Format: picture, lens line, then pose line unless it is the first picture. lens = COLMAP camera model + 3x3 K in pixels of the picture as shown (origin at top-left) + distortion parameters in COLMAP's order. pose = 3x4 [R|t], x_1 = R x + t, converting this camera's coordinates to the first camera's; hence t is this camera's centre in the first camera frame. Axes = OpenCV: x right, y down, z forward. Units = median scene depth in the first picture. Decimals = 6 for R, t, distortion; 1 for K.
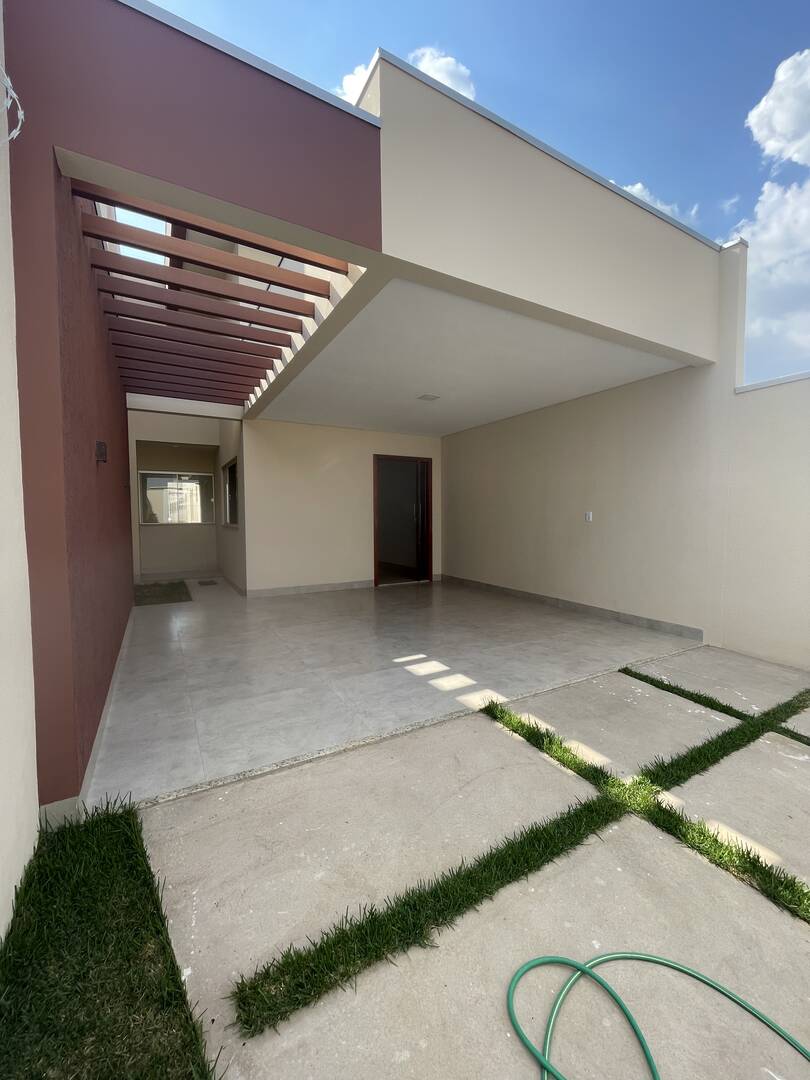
lens RADIAL K [[437.2, 0, 410.2], [0, 437.2, 537.4], [0, 0, 1]] dist [-0.005782, -0.000301]
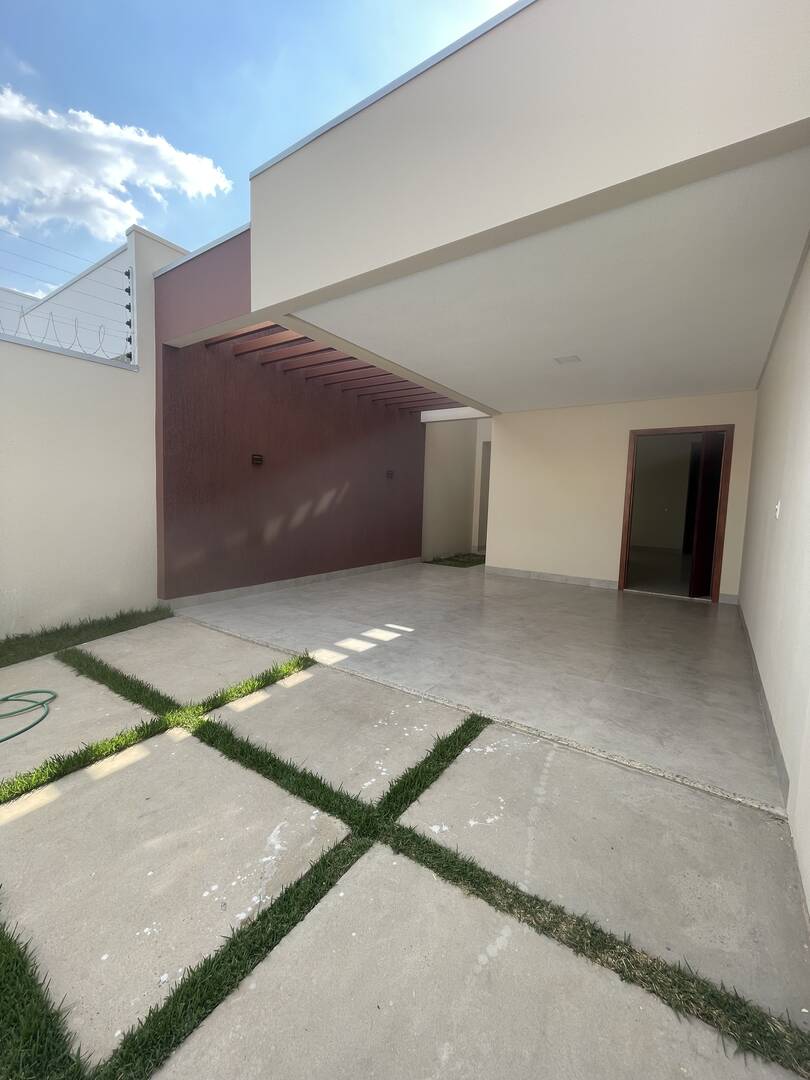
lens RADIAL K [[437.2, 0, 410.9], [0, 437.2, 539.3], [0, 0, 1]] dist [-0.005782, -0.000301]
pose [[0.433613, 0.097087, -0.895854, 1.083232], [-0.078542, 0.994467, 0.069758, -0.024303], [0.897670, 0.040115, 0.438839, 0.600990]]
